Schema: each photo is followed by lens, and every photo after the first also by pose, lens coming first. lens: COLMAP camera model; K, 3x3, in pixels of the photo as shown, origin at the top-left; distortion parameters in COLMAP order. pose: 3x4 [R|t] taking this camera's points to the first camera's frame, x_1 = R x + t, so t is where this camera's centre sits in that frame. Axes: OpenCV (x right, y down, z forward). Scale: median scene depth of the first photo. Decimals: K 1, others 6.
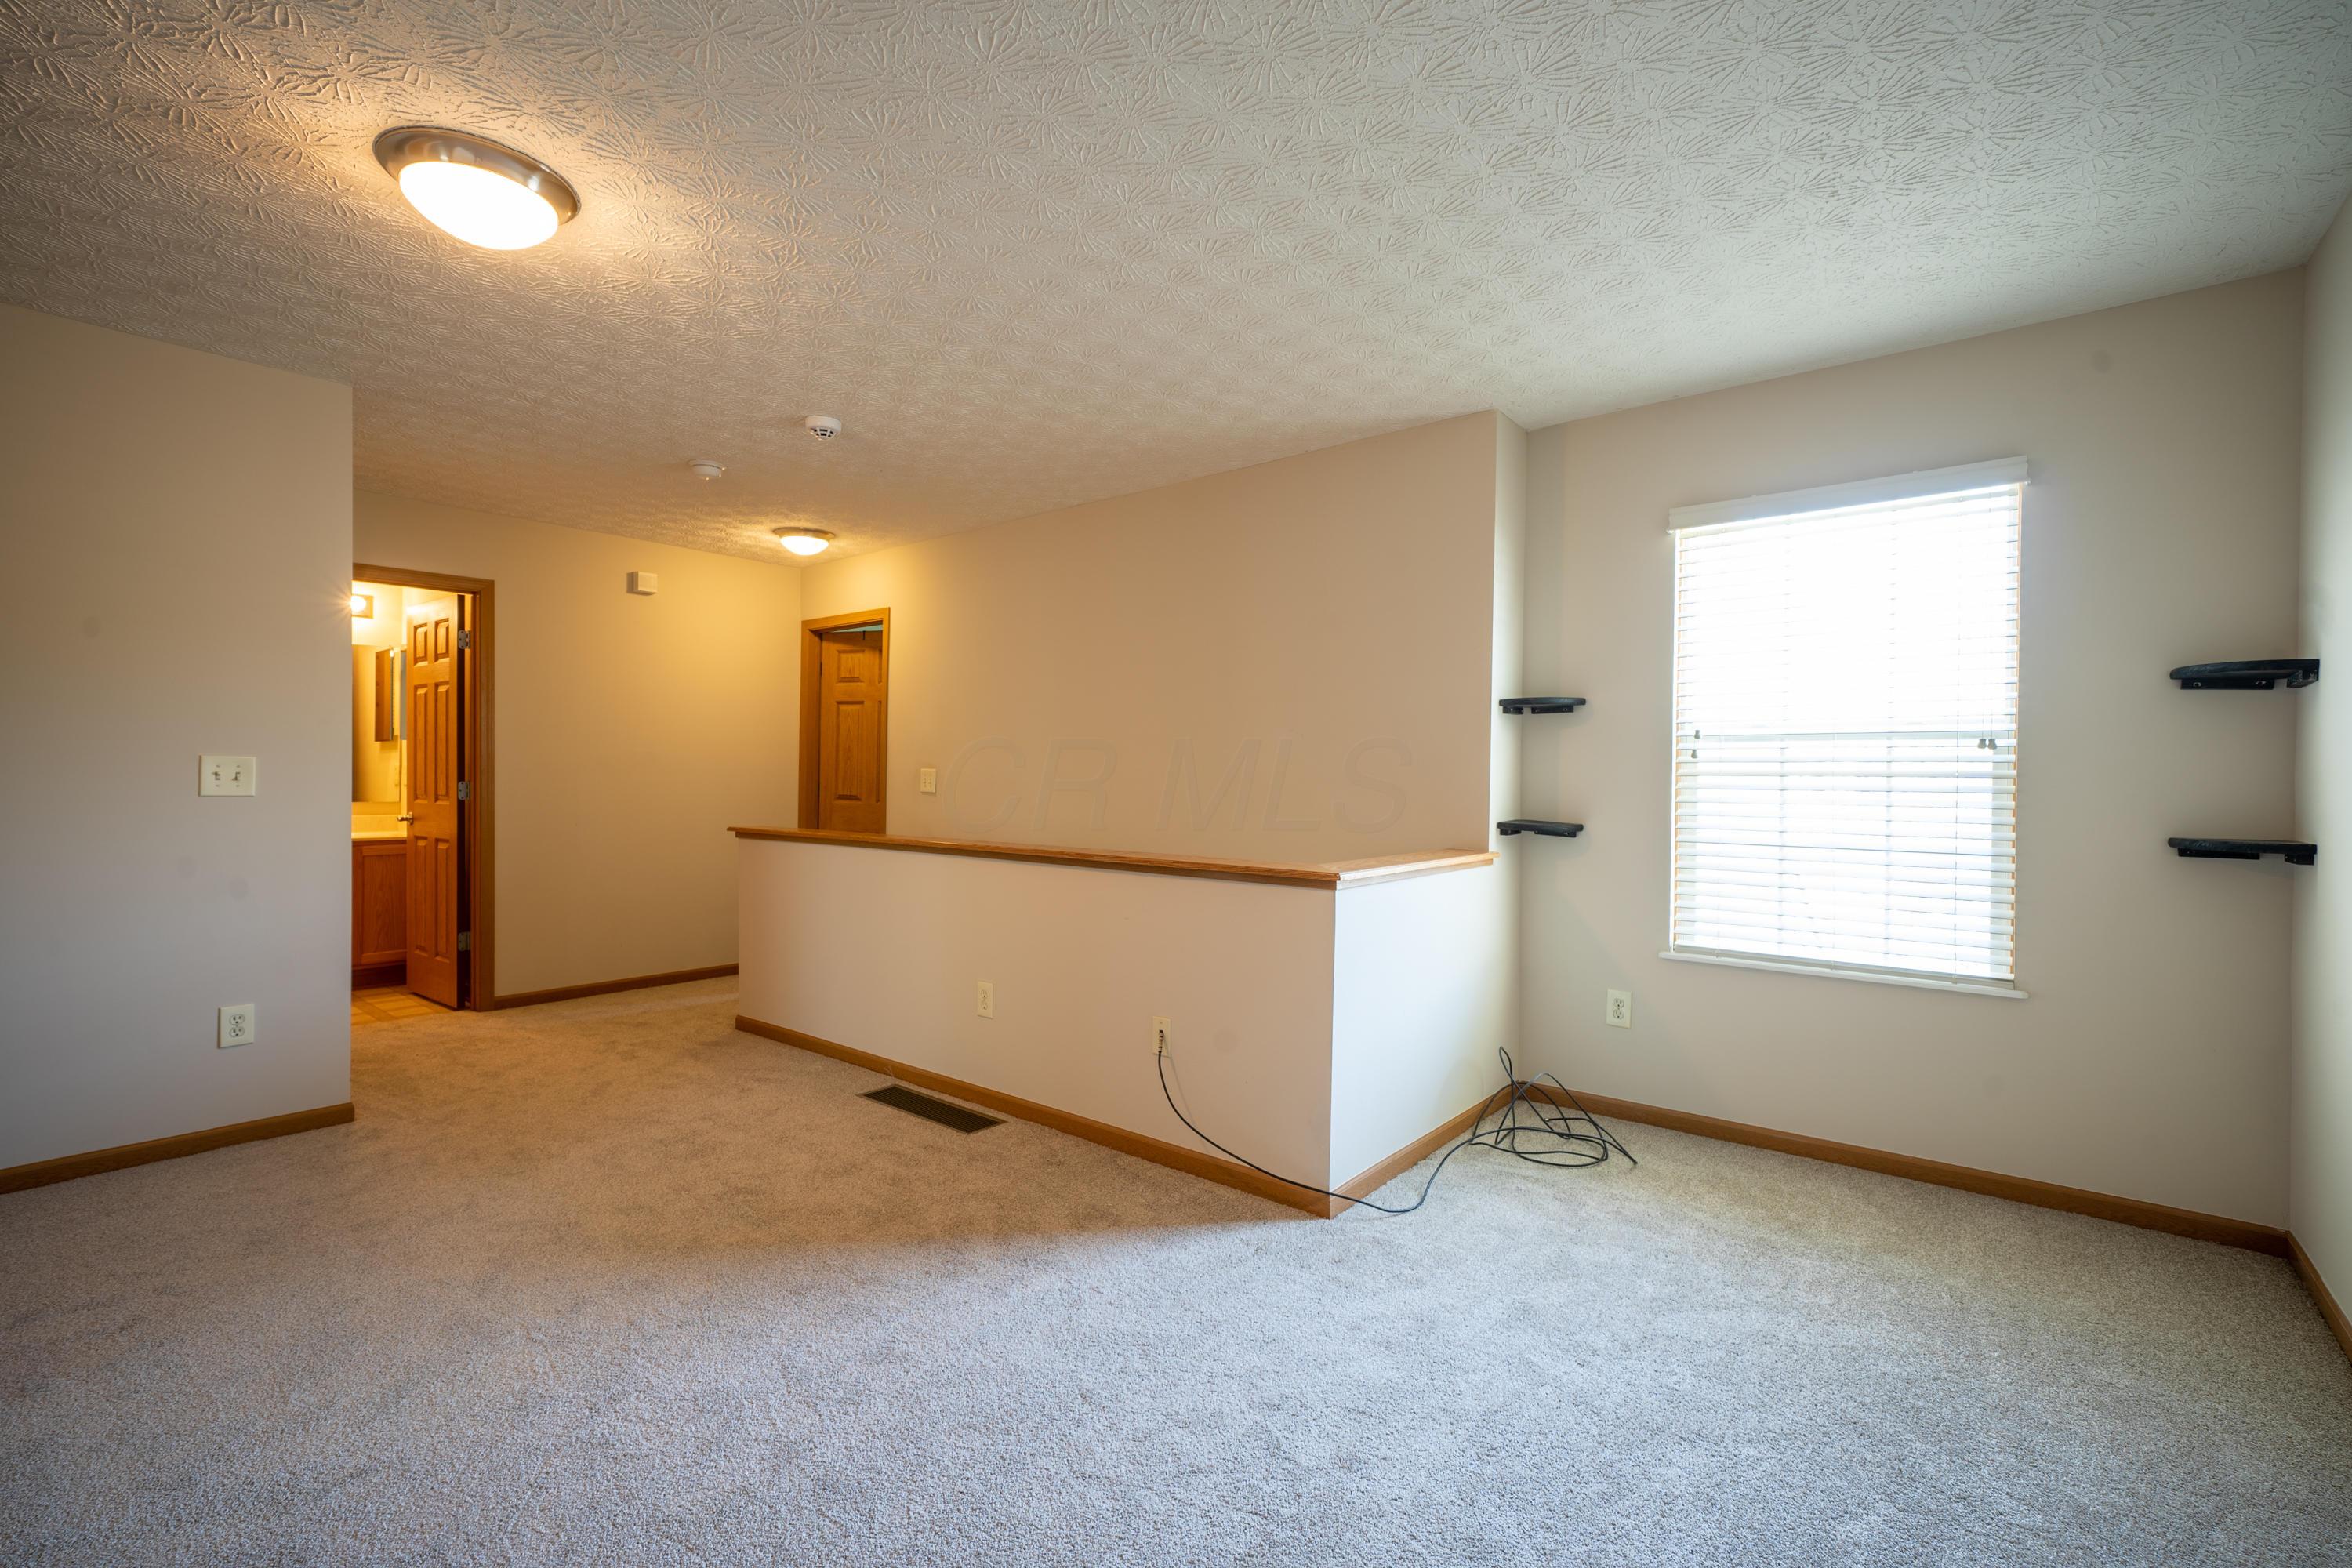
lens RADIAL K [[1049.6, 0, 1173.4], [0, 1049.6, 775.6], [0, 0, 1]] dist [0.002610, 0.001819]
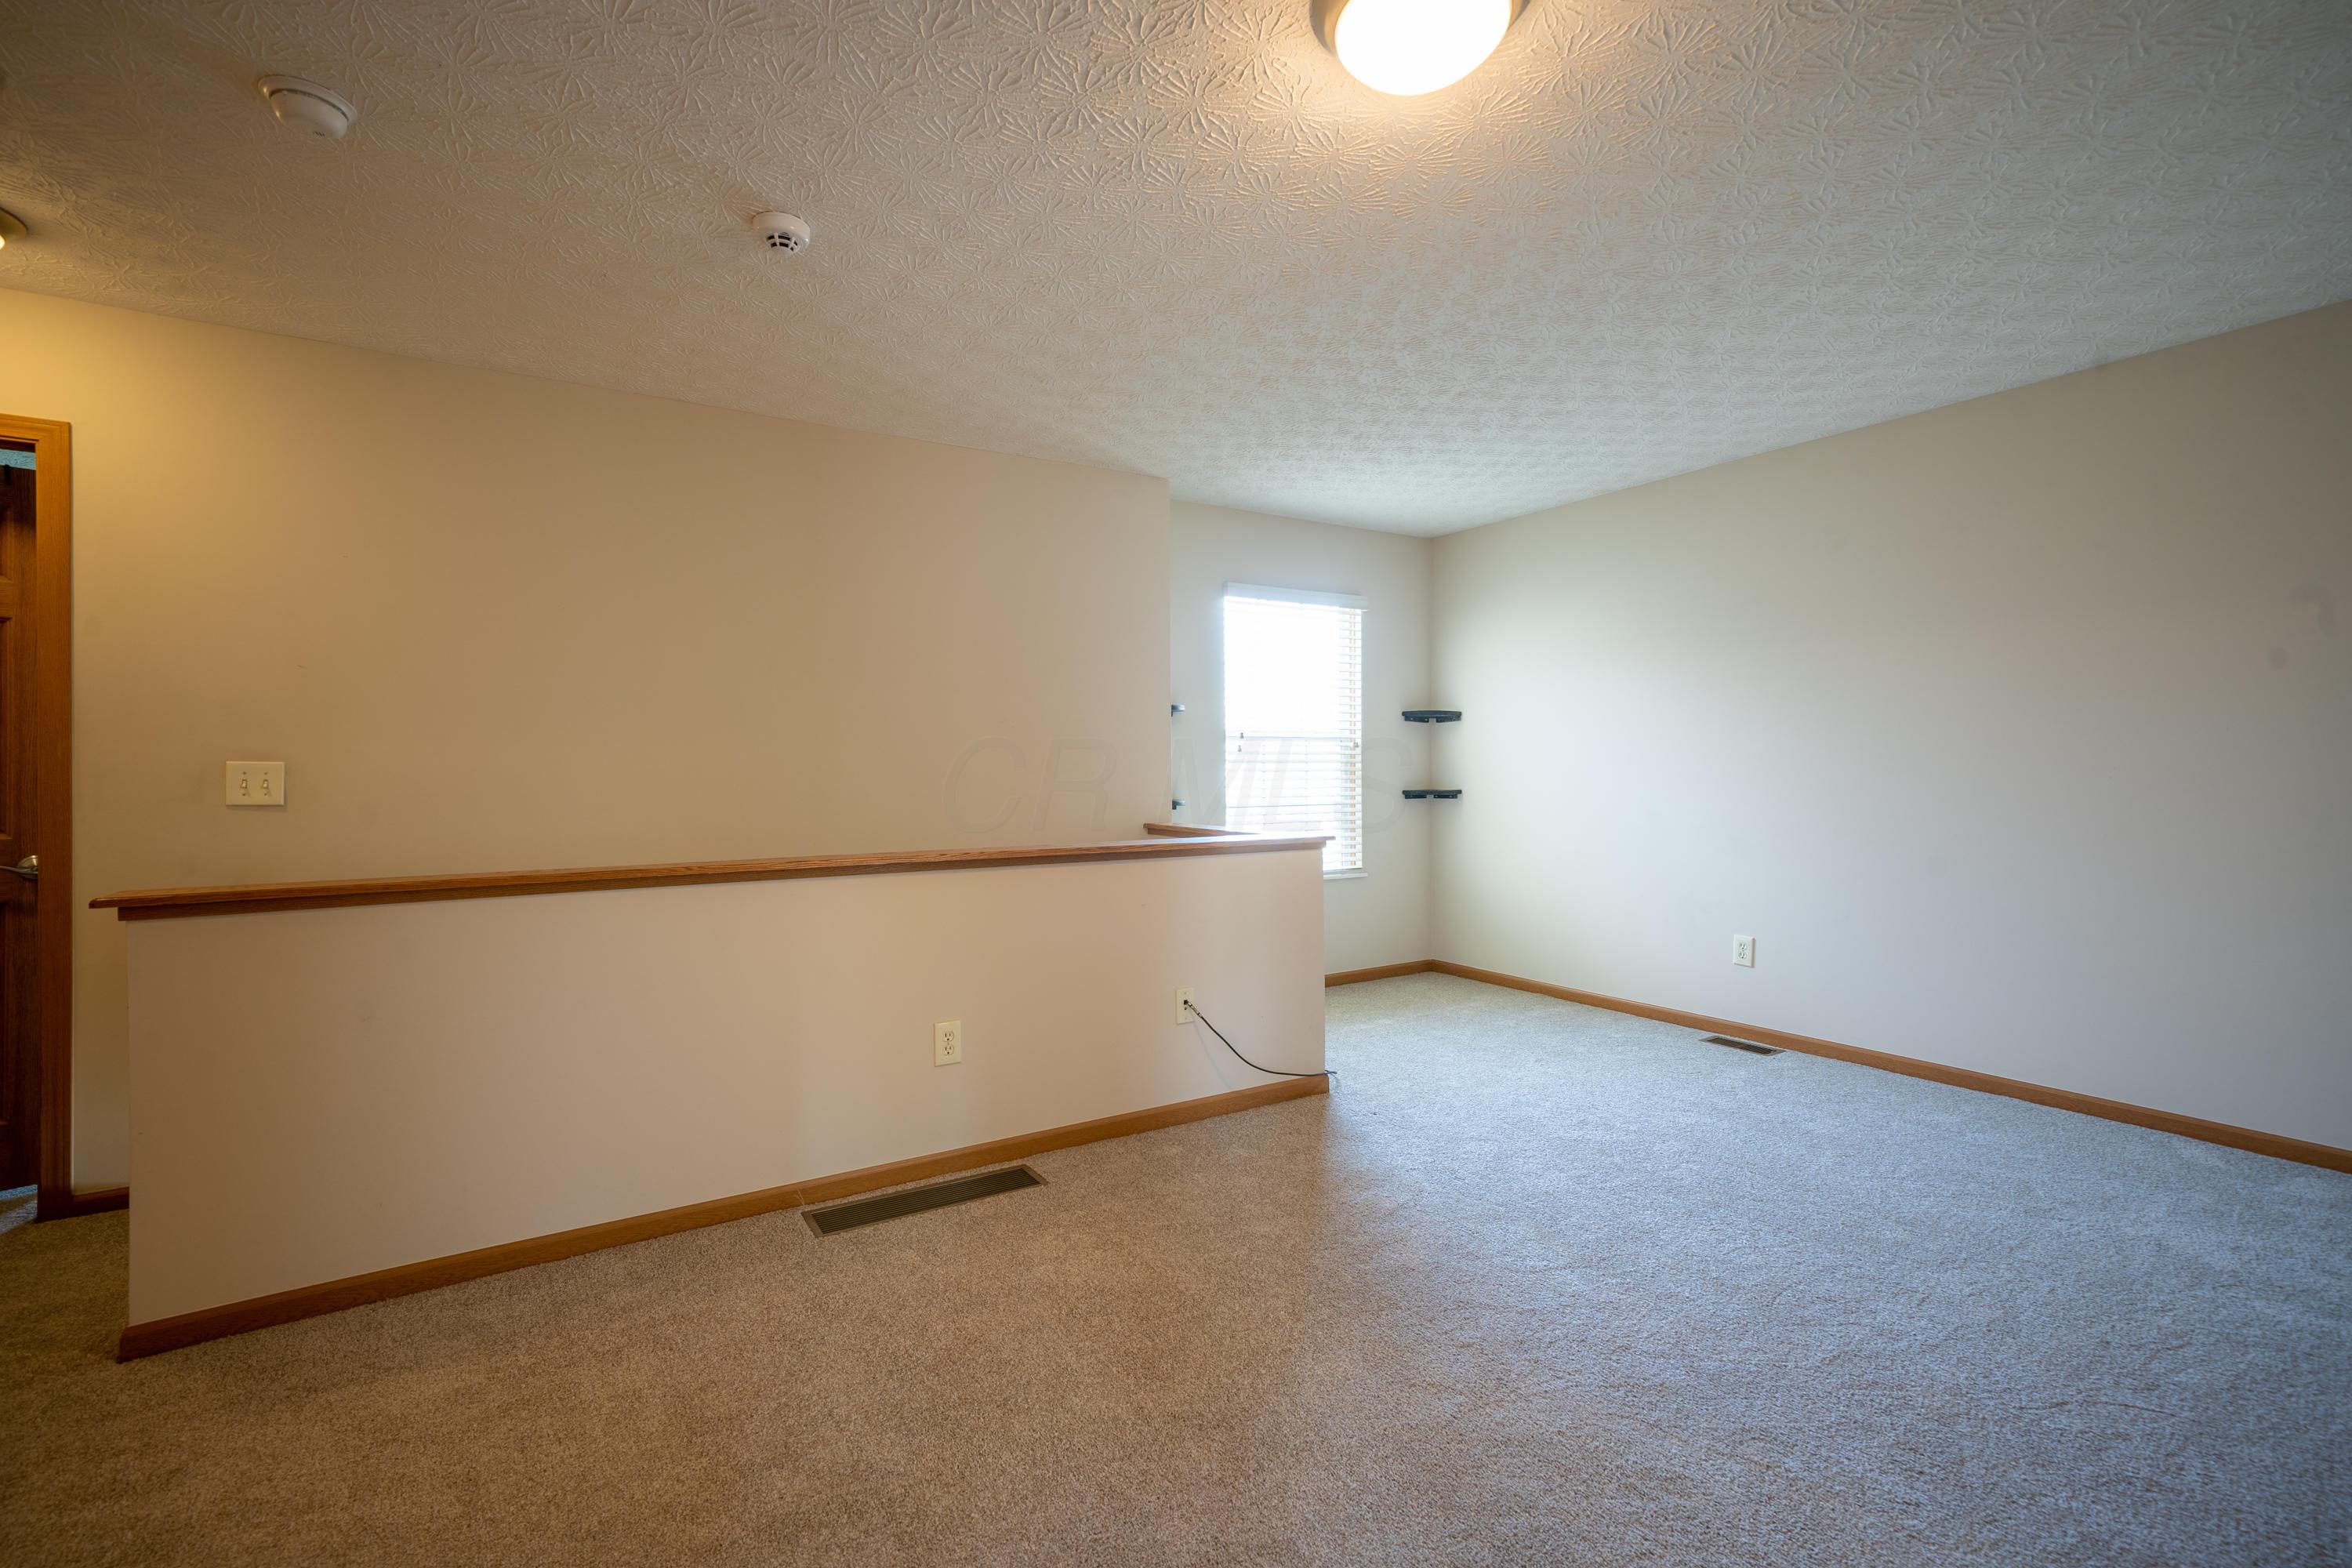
lens RADIAL K [[1049.6, 0, 1174.2], [0, 1049.6, 777.8], [0, 0, 1]] dist [0.002610, 0.001819]
pose [[0.307722, -0.019380, 0.951279, -0.985086], [0.007207, 0.999811, 0.018037, -0.006274], [-0.951449, 0.001305, 0.307803, 0.640947]]
